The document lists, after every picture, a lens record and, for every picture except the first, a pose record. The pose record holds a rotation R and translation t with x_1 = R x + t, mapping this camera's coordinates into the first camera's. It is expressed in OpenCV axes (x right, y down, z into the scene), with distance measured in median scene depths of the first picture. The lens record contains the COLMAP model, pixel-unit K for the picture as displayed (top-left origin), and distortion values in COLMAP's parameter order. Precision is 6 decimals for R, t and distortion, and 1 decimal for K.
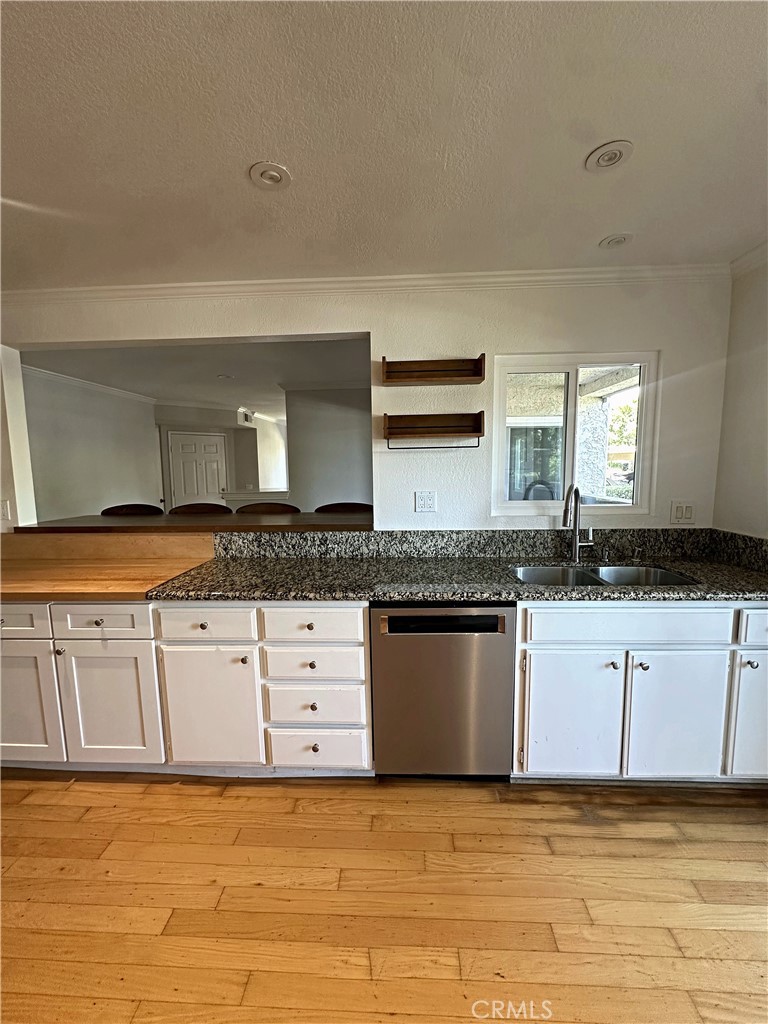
lens RADIAL K [[411.7, 0, 384.0], [0, 411.7, 512.0], [0, 0, 1]] dist [-0.003954, 0.000934]
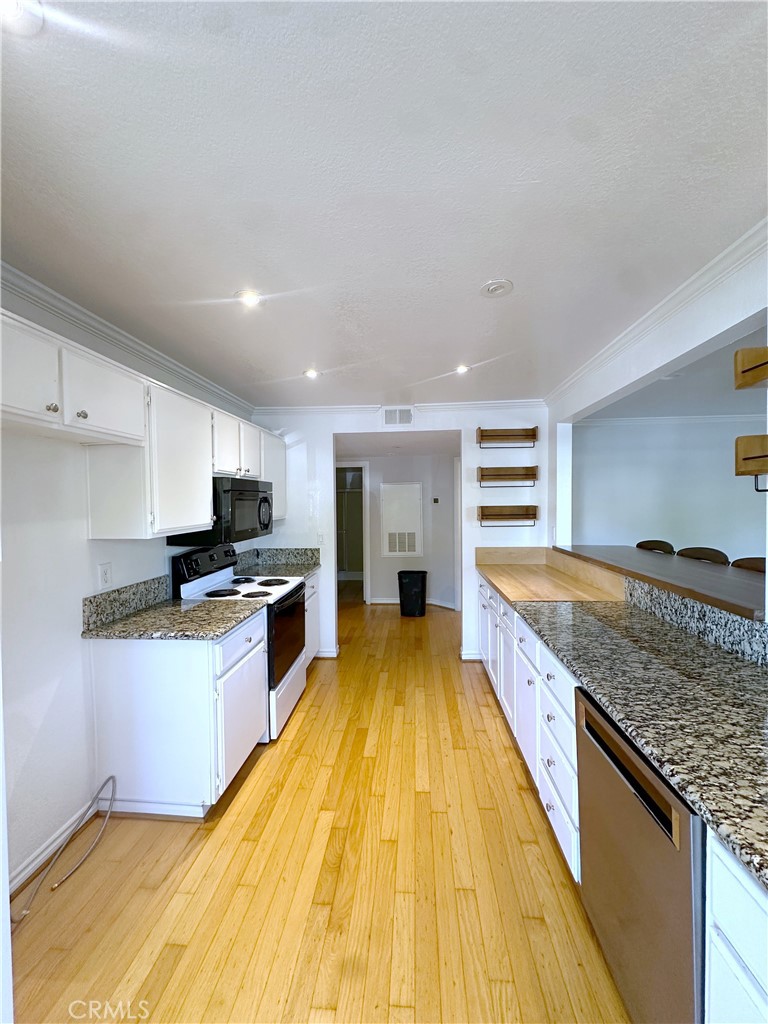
lens RADIAL K [[411.7, 0, 384.0], [0, 411.7, 512.0], [0, 0, 1]] dist [-0.003954, 0.000934]
pose [[-0.026442, 0.039542, -0.998868, 0.709532], [-0.103168, 0.993774, 0.042071, -0.101746], [0.994312, 0.104164, -0.022198, 0.519265]]
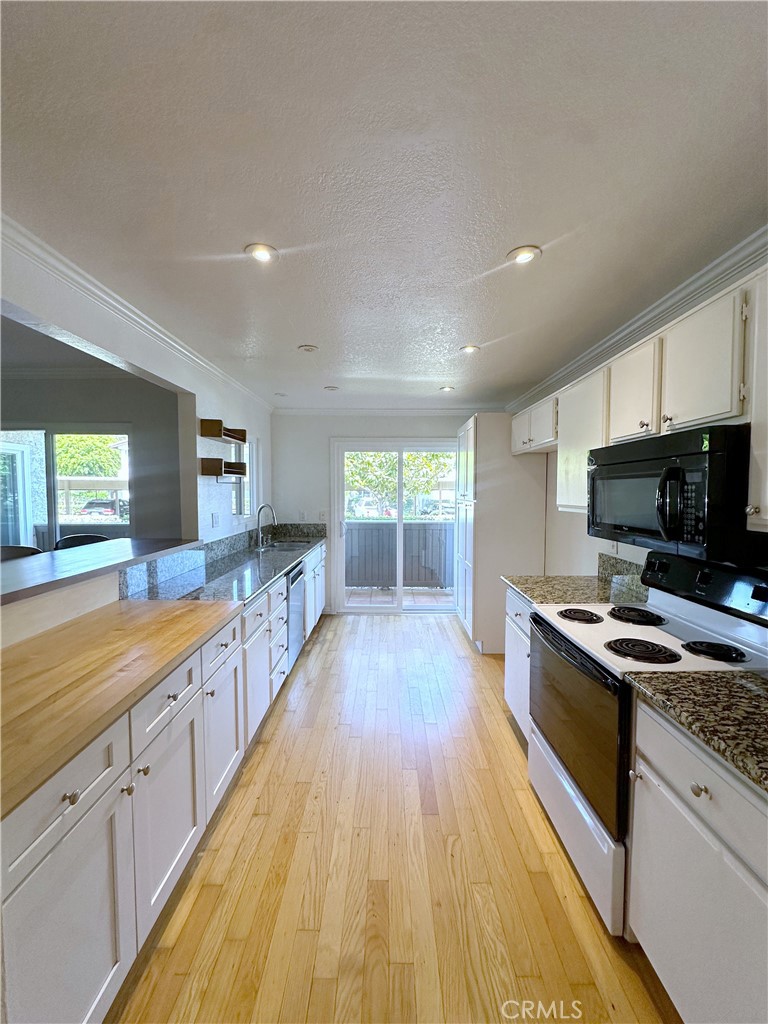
lens RADIAL K [[411.7, 0, 384.0], [0, 411.7, 512.0], [0, 0, 1]] dist [-0.003954, 0.000934]
pose [[-0.045813, -0.041872, 0.998072, -1.586526], [0.114501, 0.992316, 0.046886, -0.060053], [-0.992366, 0.116428, -0.040667, 0.562102]]
